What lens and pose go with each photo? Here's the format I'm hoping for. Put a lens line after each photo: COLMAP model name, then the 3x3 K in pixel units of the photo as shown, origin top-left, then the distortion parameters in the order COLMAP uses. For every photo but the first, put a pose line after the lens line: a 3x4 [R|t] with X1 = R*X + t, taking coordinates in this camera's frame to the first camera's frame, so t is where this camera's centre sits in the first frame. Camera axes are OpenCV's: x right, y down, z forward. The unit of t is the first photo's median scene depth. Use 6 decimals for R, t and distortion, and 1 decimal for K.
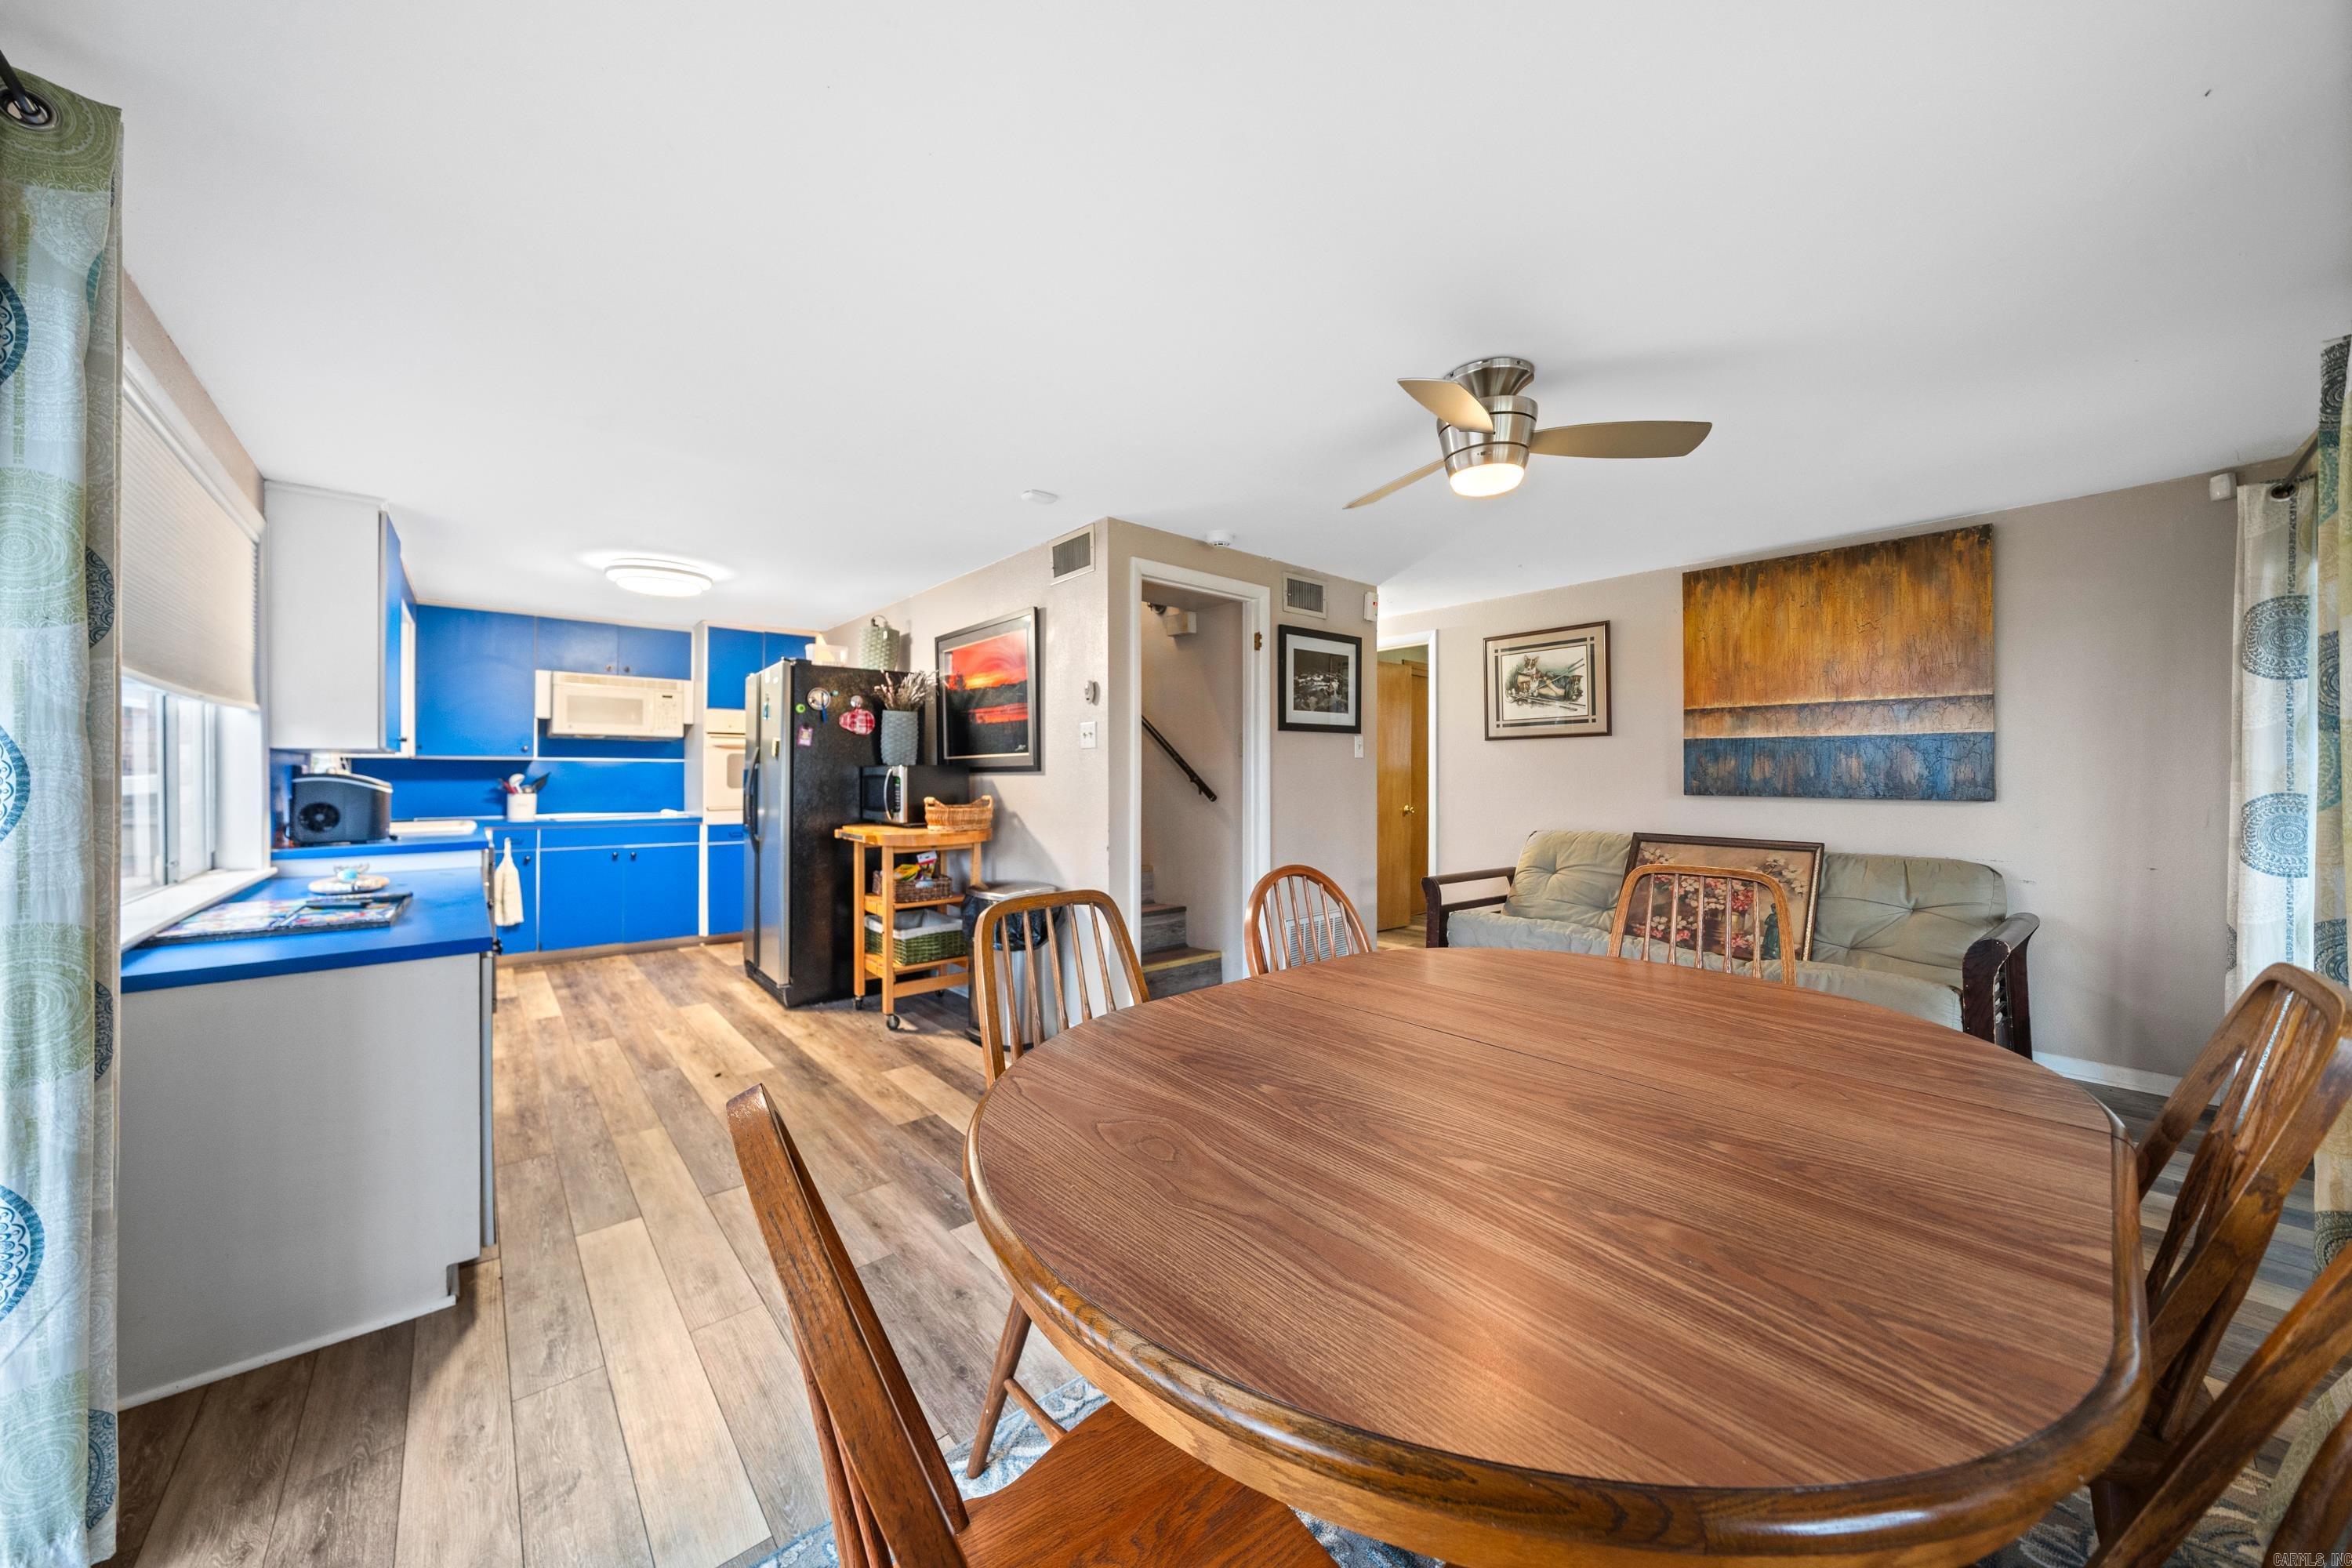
lens RADIAL K [[794.3, 0, 1119.1], [0, 794.3, 771.1], [0, 0, 1]] dist [-0.006623, 0.000203]
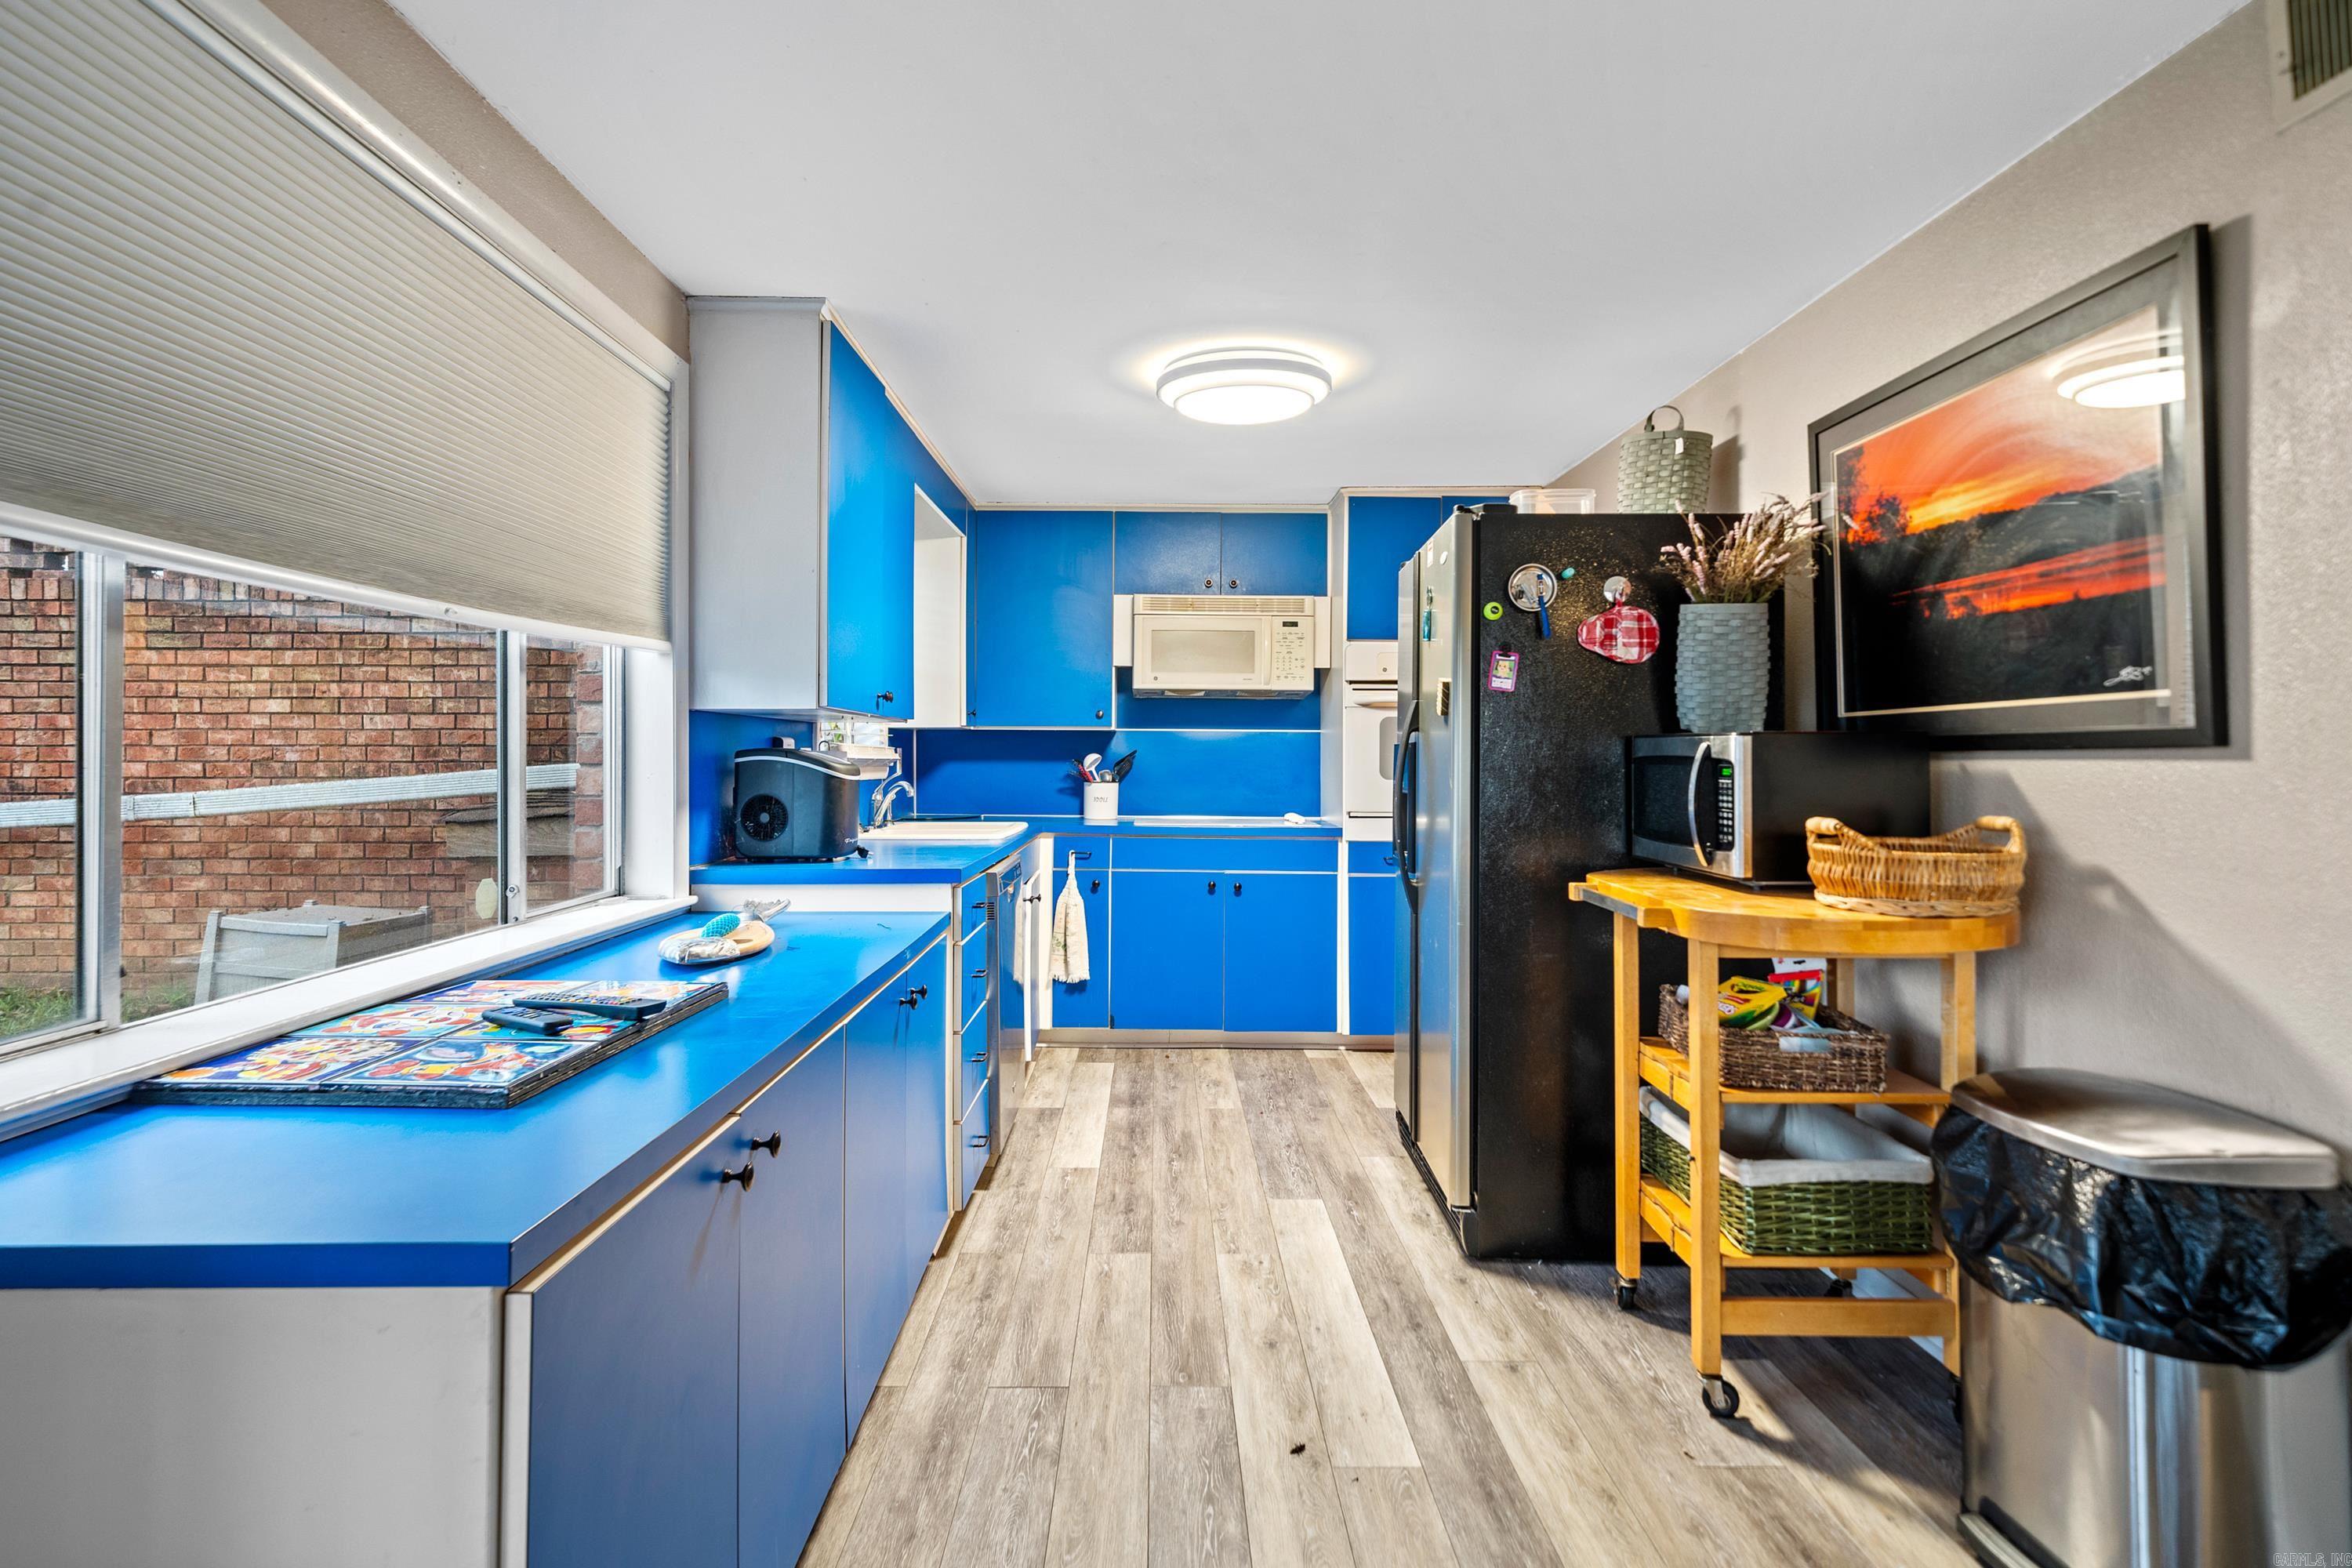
lens RADIAL K [[1225.8, 0, 1134.0], [0, 1225.8, 724.3], [0, 0, 1]] dist [0.001004, 0.001908]
pose [[0.772763, -0.011462, -0.634591, -0.117308], [-0.001935, 0.999790, -0.020415, 0.001944], [0.634692, 0.017003, 0.772578, 0.335839]]
